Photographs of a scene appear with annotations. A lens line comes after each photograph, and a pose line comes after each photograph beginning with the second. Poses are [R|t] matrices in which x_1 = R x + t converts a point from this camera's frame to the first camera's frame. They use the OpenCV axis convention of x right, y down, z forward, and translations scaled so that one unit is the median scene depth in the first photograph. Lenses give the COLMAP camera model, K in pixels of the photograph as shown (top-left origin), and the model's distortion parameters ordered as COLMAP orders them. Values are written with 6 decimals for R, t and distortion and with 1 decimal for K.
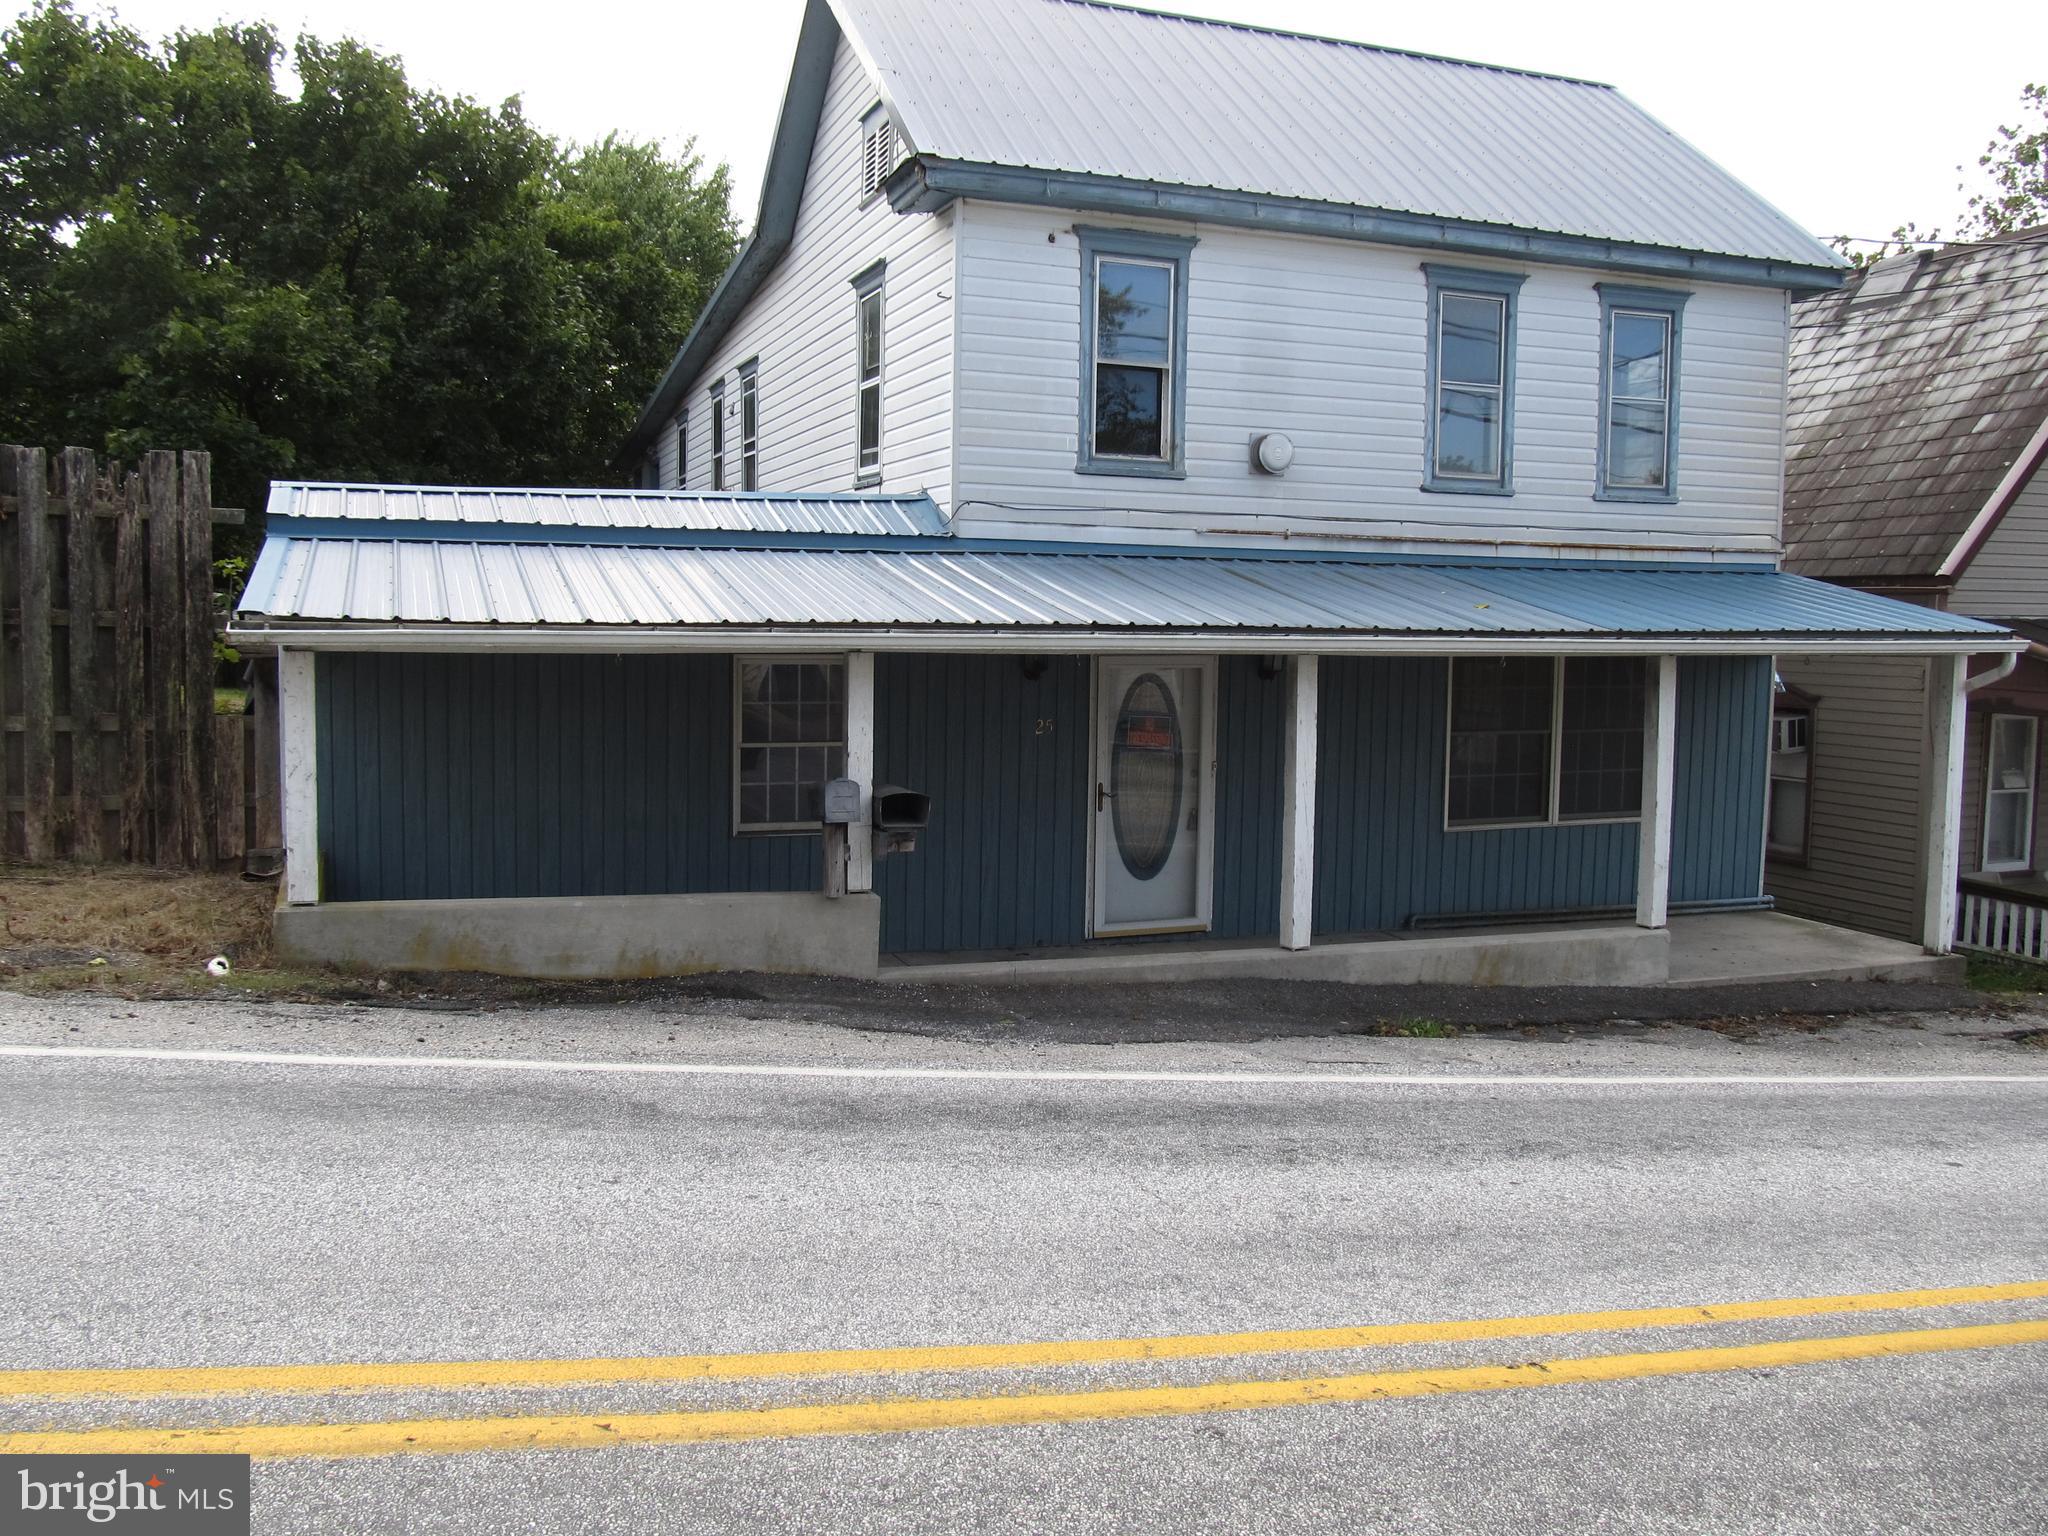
lens RADIAL K [[1674.2, 0, 1023.7], [0, 1674.2, 762.5], [0, 0, 1]] dist [-0.035861, 0.022971]
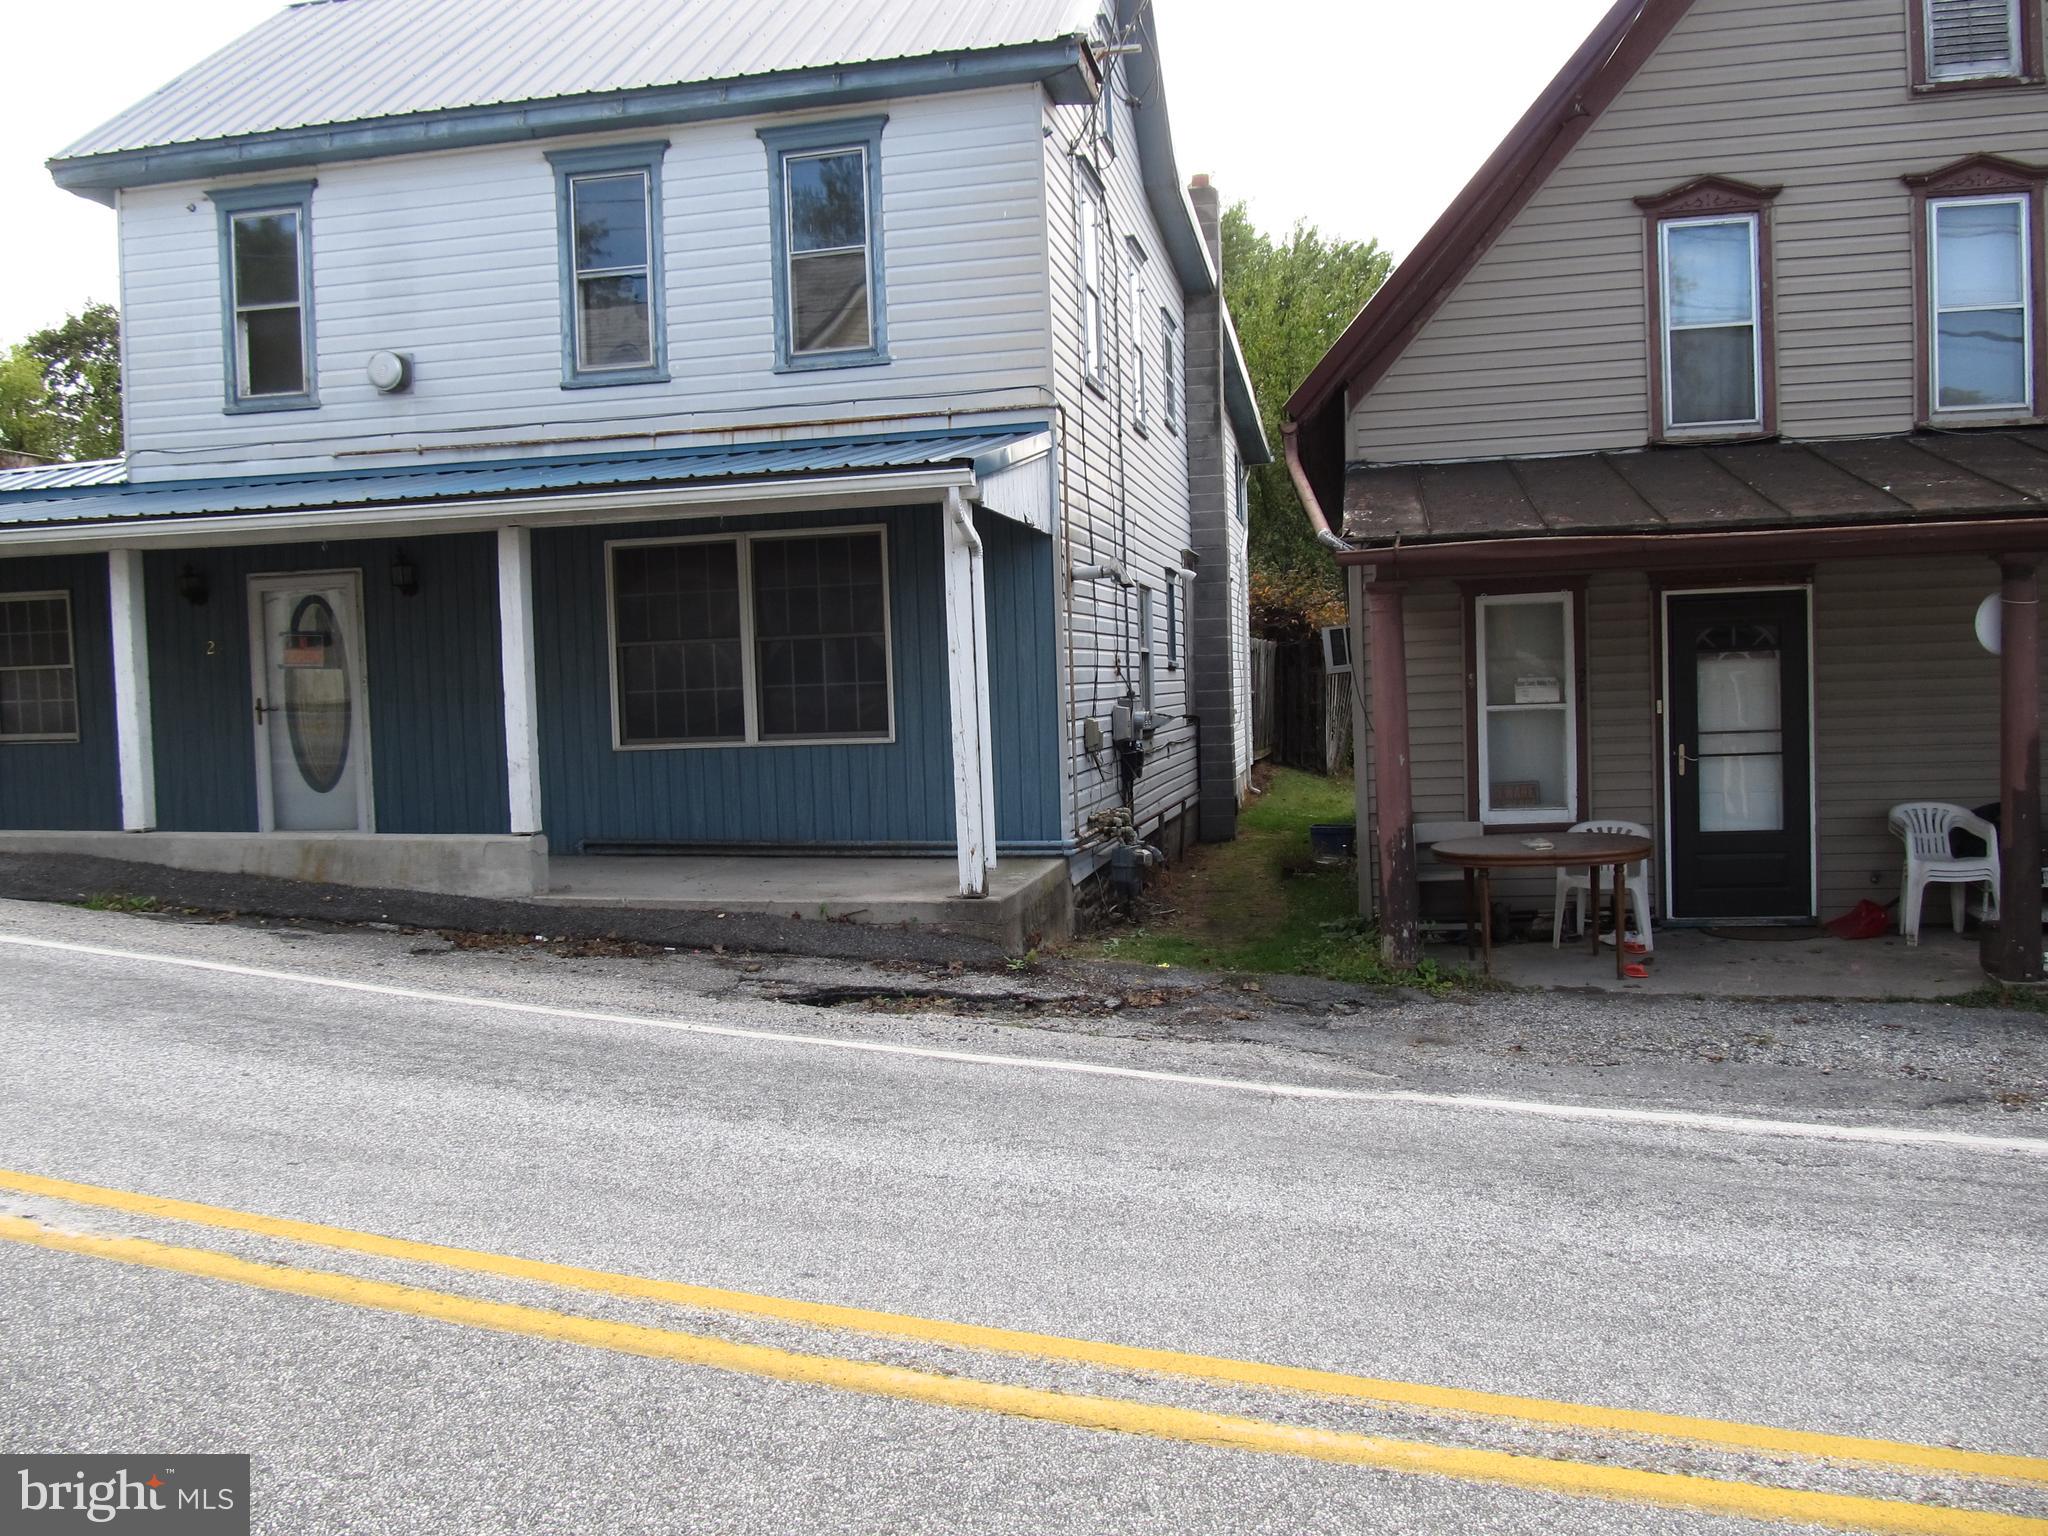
lens RADIAL K [[1674.2, 0, 1022.6], [0, 1674.2, 770.9], [0, 0, 1]] dist [-0.035861, 0.022971]
pose [[0.820070, -0.003940, -0.572250, 1.062734], [-0.012005, 0.999638, -0.024086, 0.079603], [0.572138, 0.026622, 0.819725, 0.401139]]
